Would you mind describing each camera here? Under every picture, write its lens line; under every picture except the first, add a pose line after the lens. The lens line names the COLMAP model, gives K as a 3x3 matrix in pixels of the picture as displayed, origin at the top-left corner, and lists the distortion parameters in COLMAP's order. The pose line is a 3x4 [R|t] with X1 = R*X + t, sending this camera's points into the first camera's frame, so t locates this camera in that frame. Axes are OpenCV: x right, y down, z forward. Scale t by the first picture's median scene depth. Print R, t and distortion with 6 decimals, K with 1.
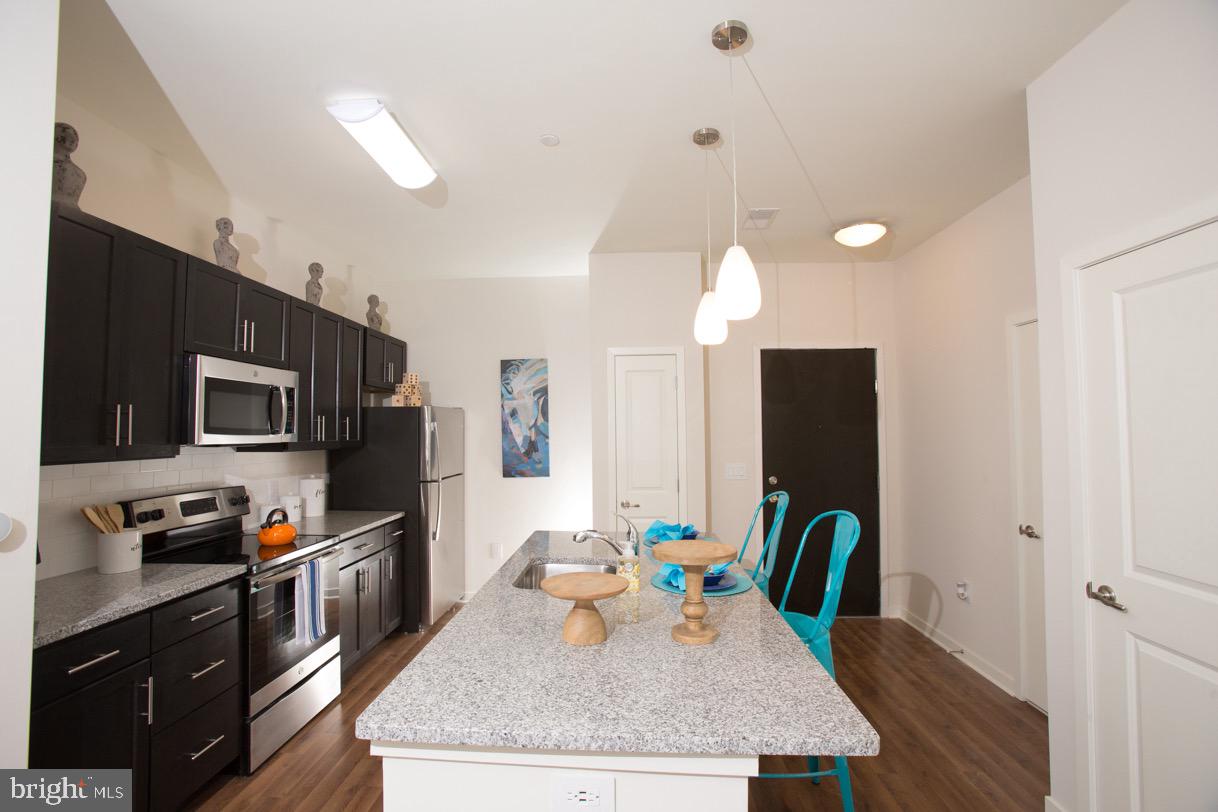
lens RADIAL K [[557.9, 0, 602.8], [0, 557.9, 408.3], [0, 0, 1]] dist [-0.091116, 0.041989]
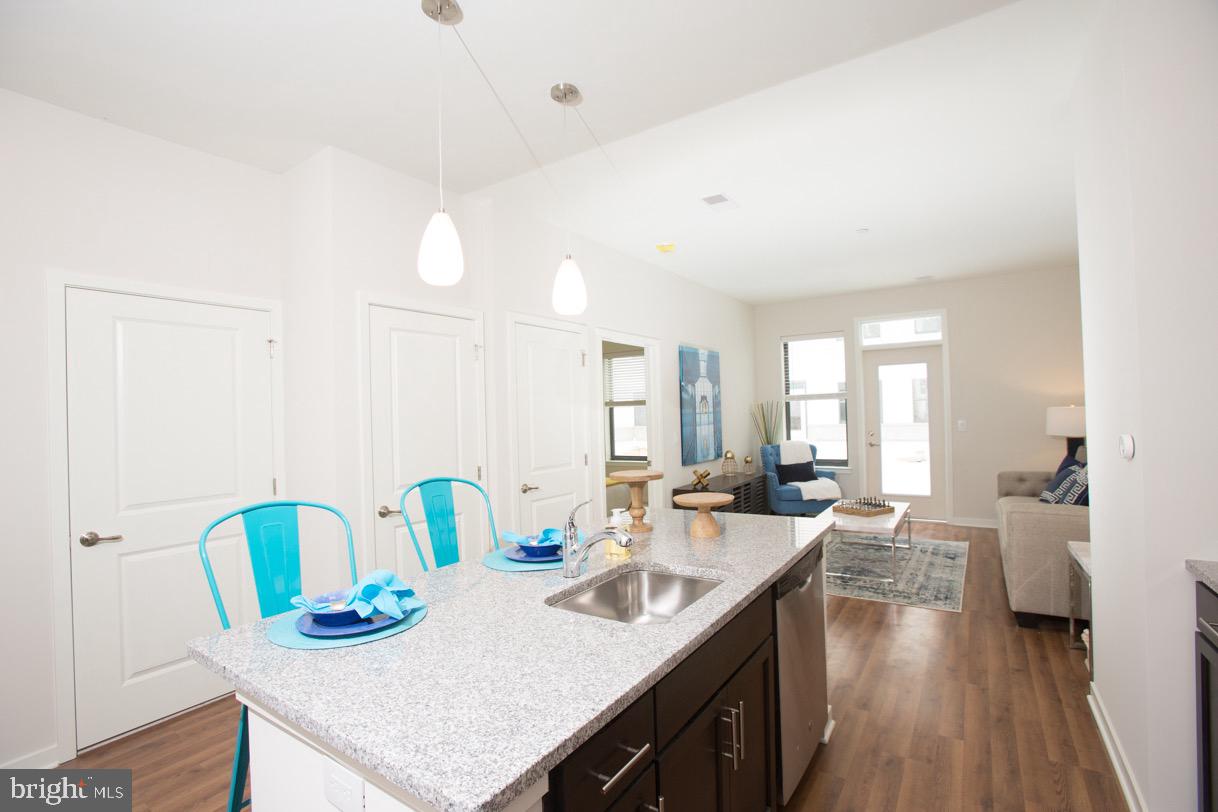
lens RADIAL K [[557.9, 0, 602.8], [0, 557.9, 408.3], [0, 0, 1]] dist [-0.091116, 0.041989]
pose [[-0.851616, 0.033721, 0.523081, -0.445003], [0.011761, 0.998907, -0.045249, 0.107143], [-0.524035, -0.032383, -0.851081, 1.829897]]
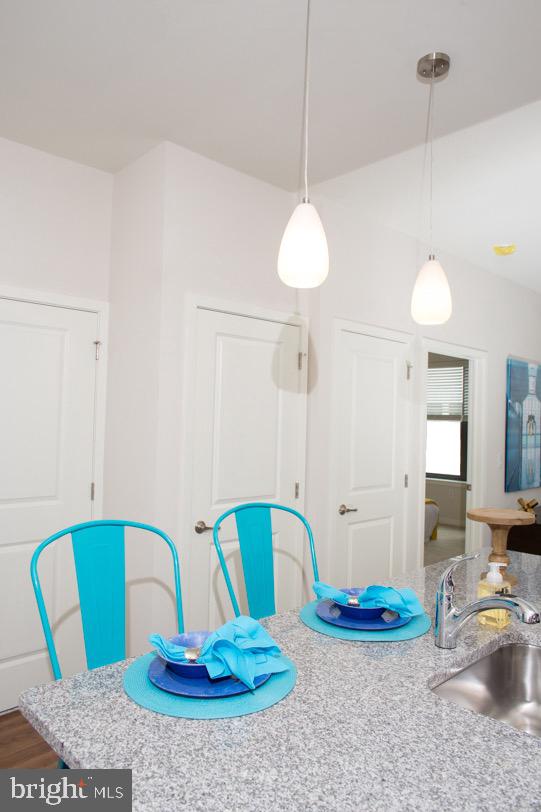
lens RADIAL K [[558.2, 0, 270.5], [0, 558.2, 406.0], [0, 0, 1]] dist [-0.070284, 0.068375]
pose [[-0.725122, 0.002917, 0.688615, -0.263738], [-0.048267, 0.997316, -0.055050, 0.073785], [-0.686927, -0.073156, -0.723035, 1.793819]]
